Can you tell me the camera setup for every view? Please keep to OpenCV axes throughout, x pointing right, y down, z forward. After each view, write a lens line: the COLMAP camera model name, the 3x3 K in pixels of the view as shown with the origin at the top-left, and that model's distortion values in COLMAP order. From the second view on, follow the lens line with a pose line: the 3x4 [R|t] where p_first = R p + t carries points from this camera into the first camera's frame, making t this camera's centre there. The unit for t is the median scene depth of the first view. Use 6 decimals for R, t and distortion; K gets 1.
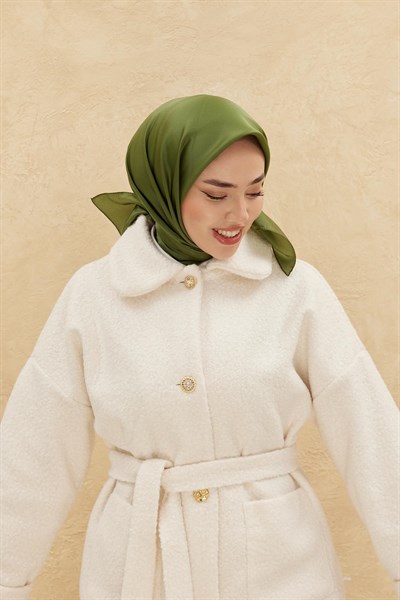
lens RADIAL K [[1924.6, 0, 200.0], [0, 1924.6, 300.0], [0, 0, 1]] dist [0.055340, 0.474965]
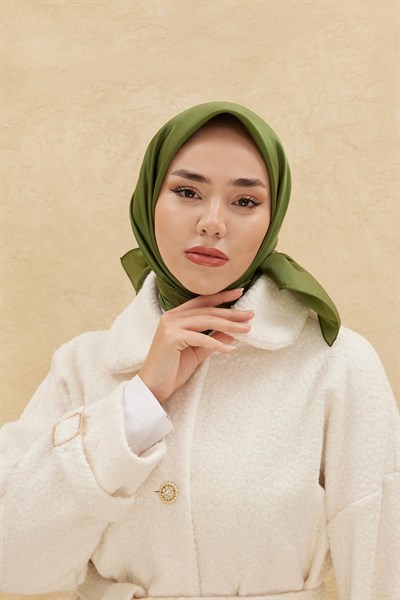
lens RADIAL K [[1924.6, 0, 200.0], [0, 1924.6, 300.0], [0, 0, 1]] dist [0.055340, 0.474965]
pose [[0.999714, 0.007372, 0.022730, -0.005572], [-0.006976, 0.999824, -0.017438, -0.008910], [-0.022854, 0.017274, 0.999590, 0.169918]]
